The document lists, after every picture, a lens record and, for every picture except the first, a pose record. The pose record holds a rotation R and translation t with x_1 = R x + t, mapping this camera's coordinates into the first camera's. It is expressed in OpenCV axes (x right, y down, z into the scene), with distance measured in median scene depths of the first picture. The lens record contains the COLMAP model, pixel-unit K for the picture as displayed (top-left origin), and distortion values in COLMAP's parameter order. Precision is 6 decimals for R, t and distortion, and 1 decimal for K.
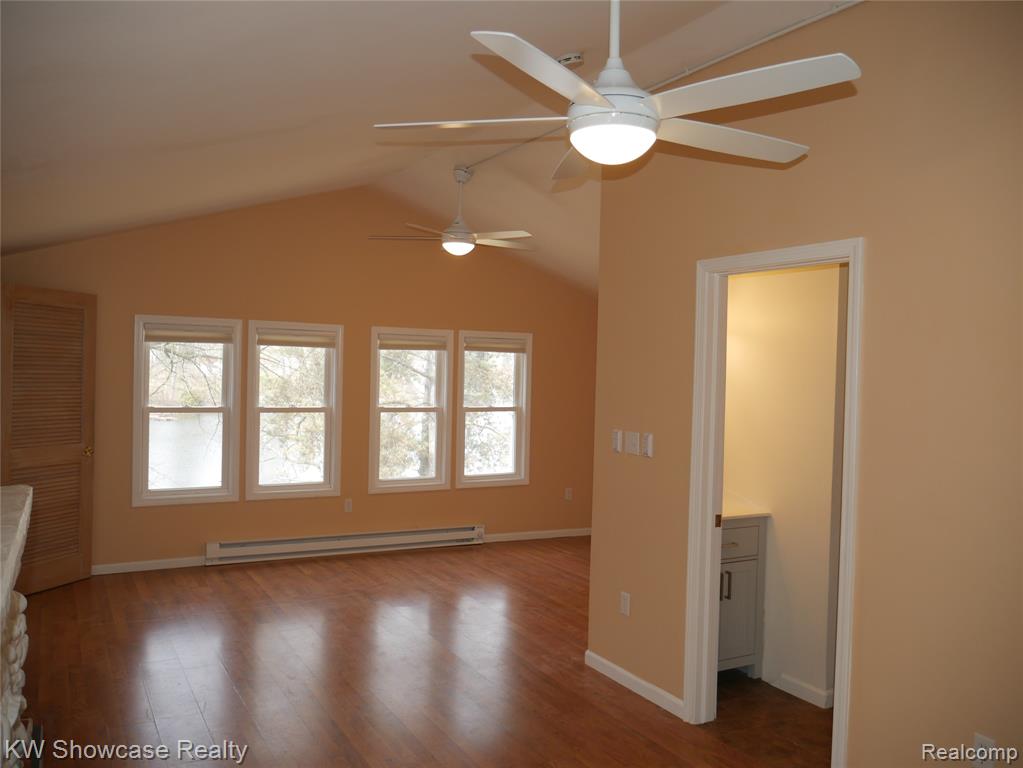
lens RADIAL K [[848.7, 0, 508.0], [0, 848.7, 385.3], [0, 0, 1]] dist [-0.025686, 0.015252]
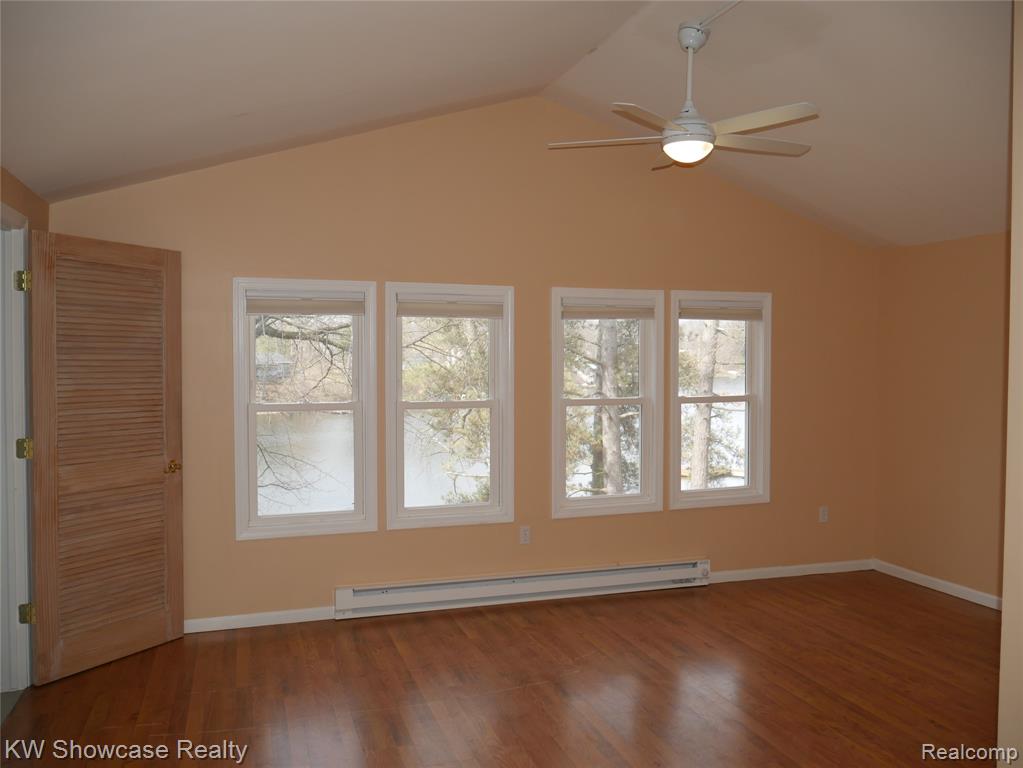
lens RADIAL K [[848.7, 0, 513.1], [0, 848.7, 384.4], [0, 0, 1]] dist [-0.025686, 0.015252]
pose [[0.982623, -0.018906, -0.184650, -0.057130], [0.021020, 0.999734, 0.009498, 0.005361], [0.184421, -0.013214, 0.982759, 0.263420]]
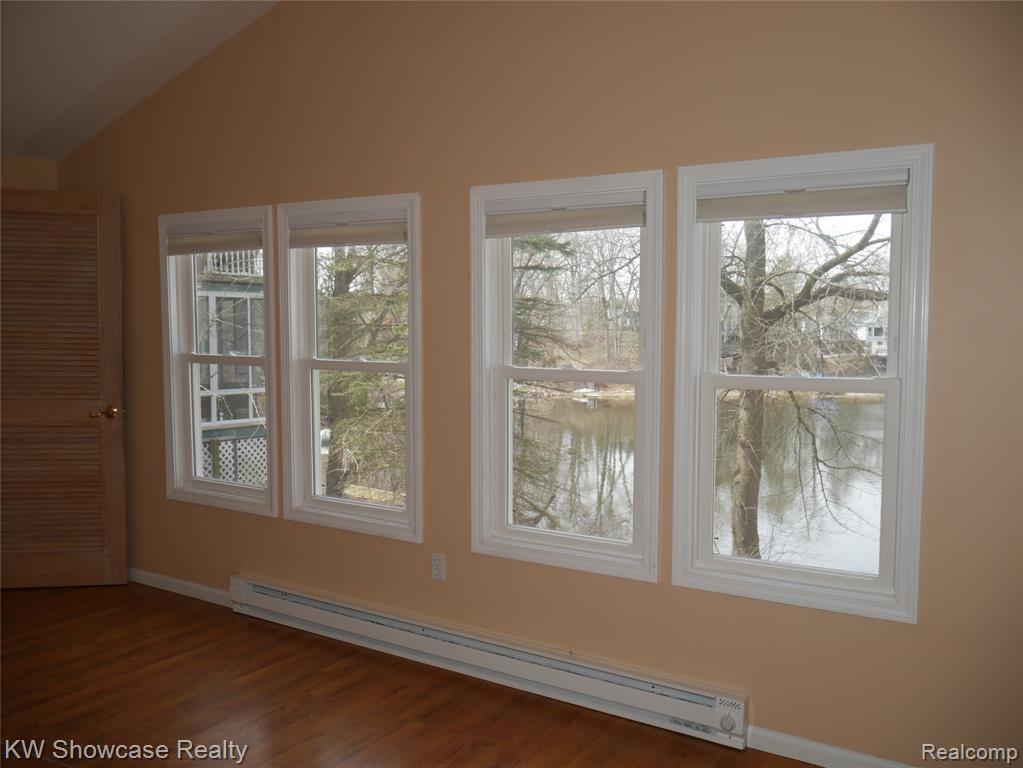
lens RADIAL K [[848.7, 0, 516.3], [0, 848.7, 386.3], [0, 0, 1]] dist [-0.025686, 0.015252]
pose [[0.475991, 0.038116, -0.878624, 0.235830], [-0.016047, 0.999270, 0.034657, 0.019685], [0.879303, -0.002397, 0.476256, 0.746727]]
